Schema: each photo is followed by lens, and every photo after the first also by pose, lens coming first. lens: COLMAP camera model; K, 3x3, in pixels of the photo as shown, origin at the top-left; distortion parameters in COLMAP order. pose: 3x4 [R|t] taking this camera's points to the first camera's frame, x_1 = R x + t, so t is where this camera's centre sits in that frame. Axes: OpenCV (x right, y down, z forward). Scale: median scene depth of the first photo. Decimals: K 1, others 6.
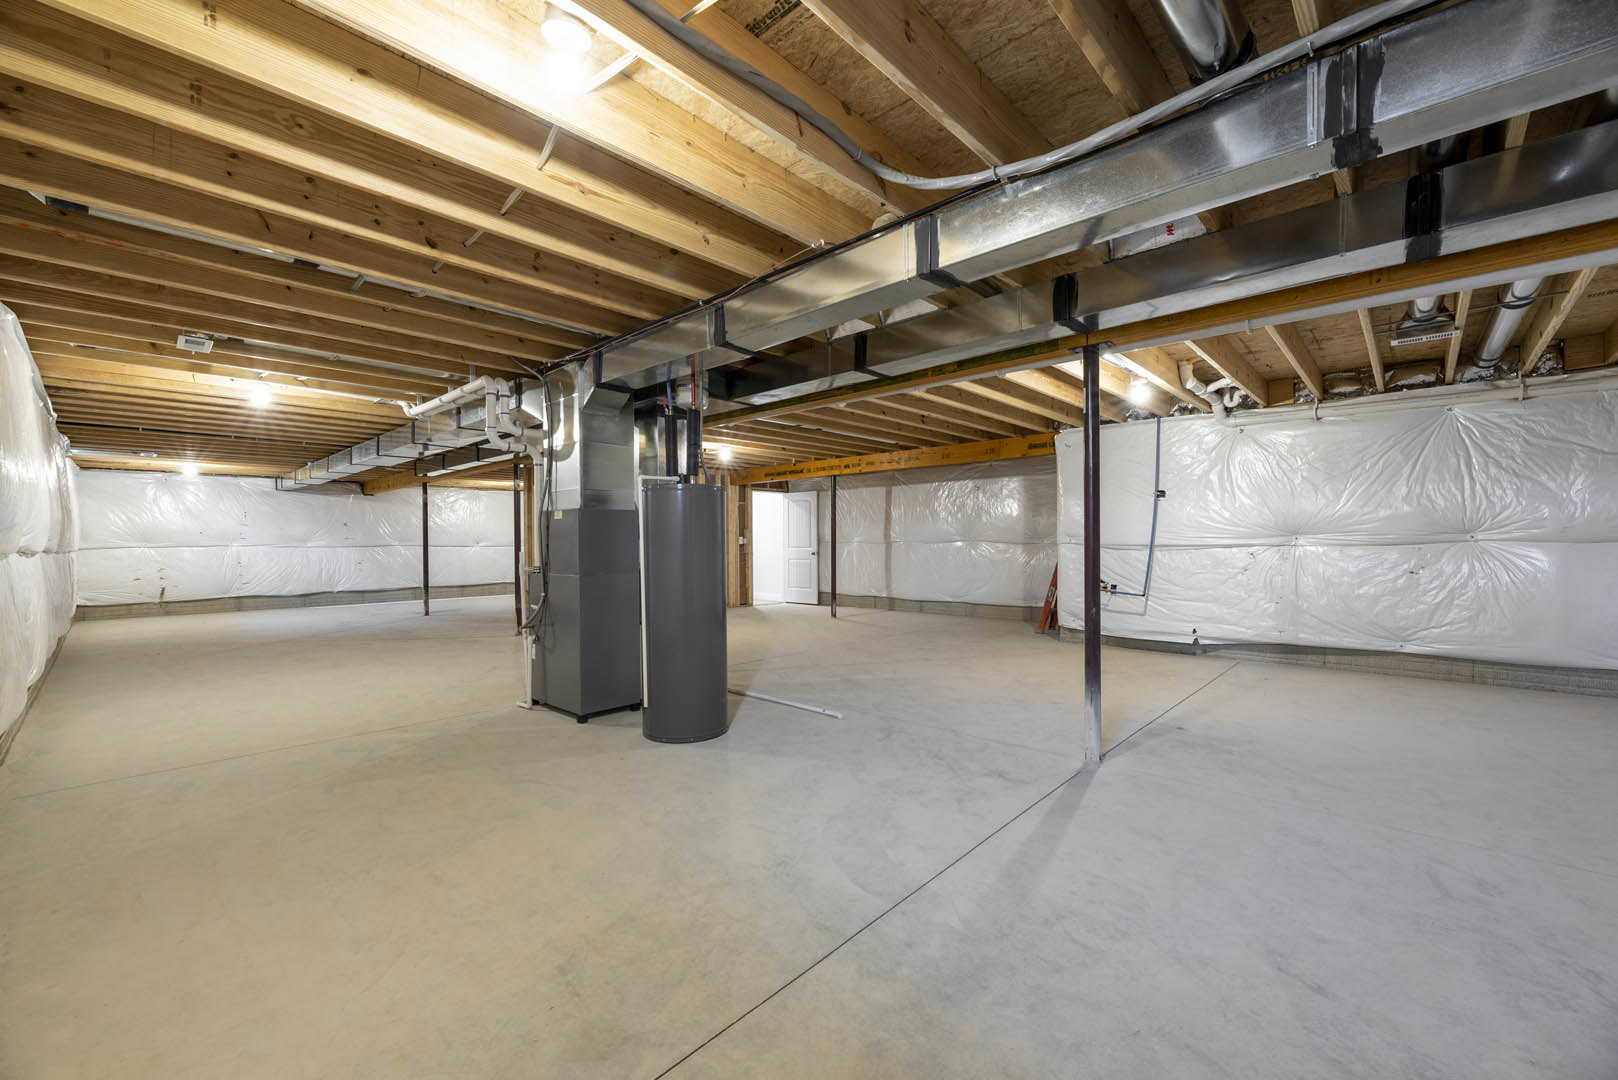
lens RADIAL K [[651.8, 0, 813.5], [0, 651.8, 543.6], [0, 0, 1]] dist [-0.004220, 0.000455]
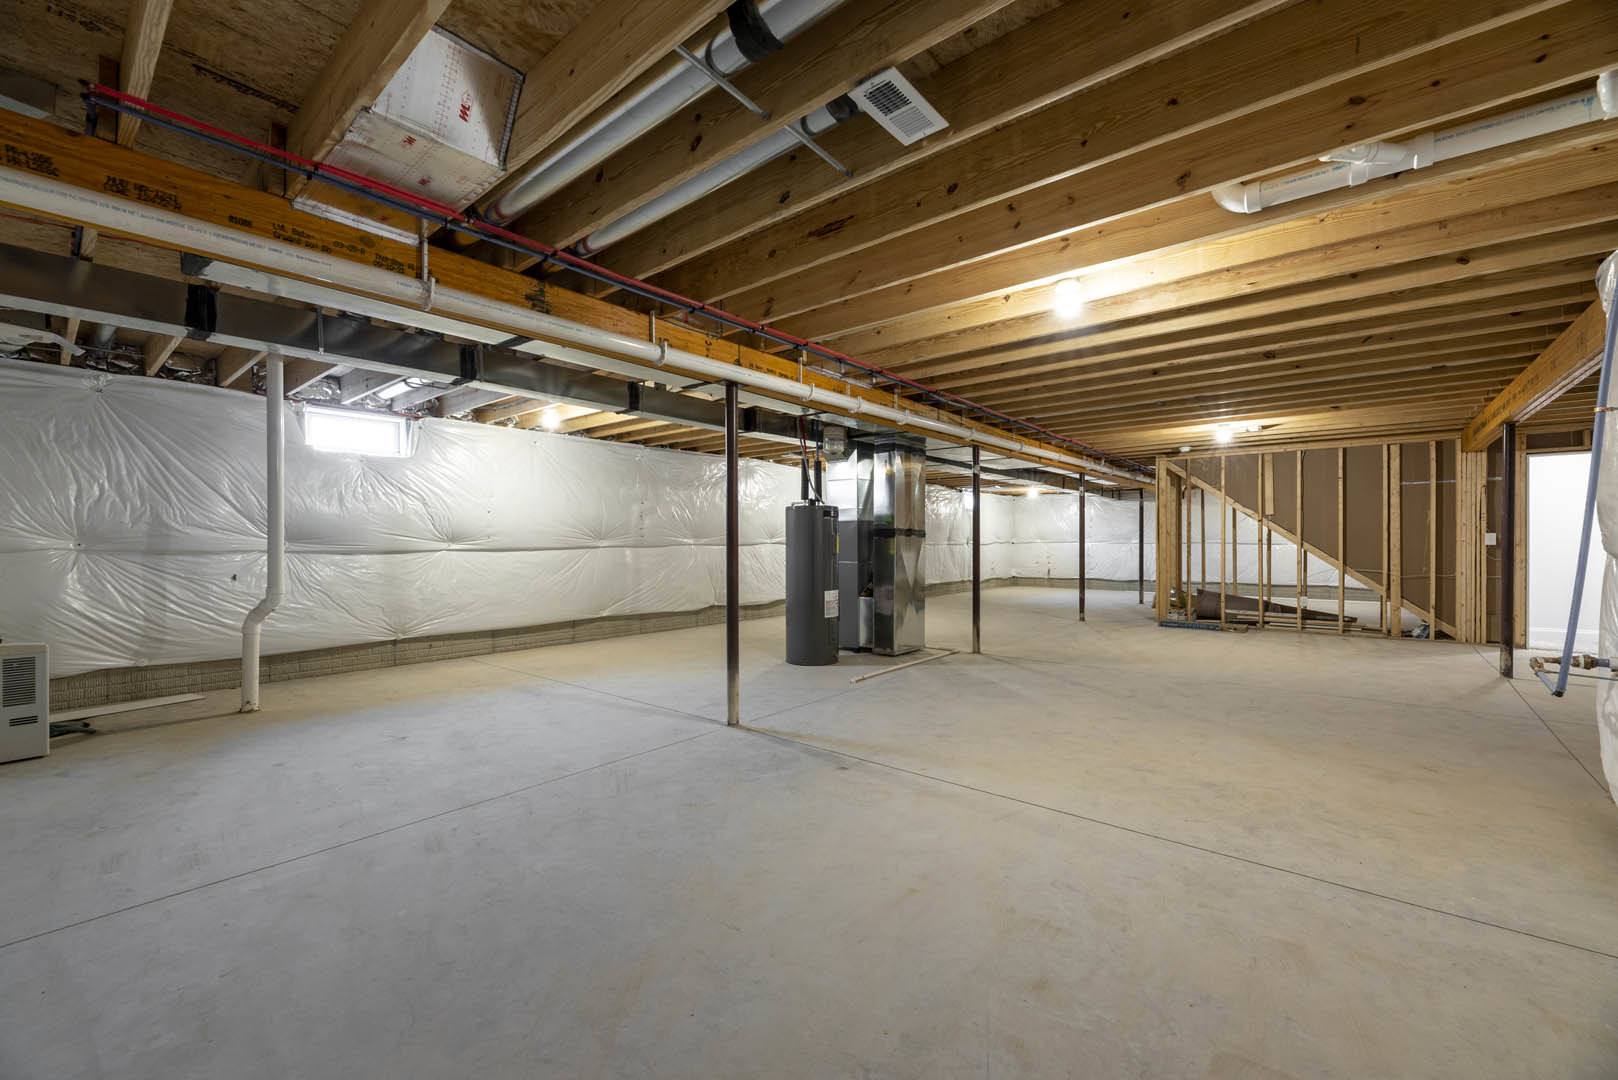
lens RADIAL K [[651.8, 0, 821.9], [0, 651.8, 539.4], [0, 0, 1]] dist [-0.004220, 0.000455]
pose [[0.058979, -0.002026, -0.998257, 1.425341], [0.001881, 0.999996, -0.001919, -0.009264], [0.998257, -0.001764, 0.058983, 0.940234]]
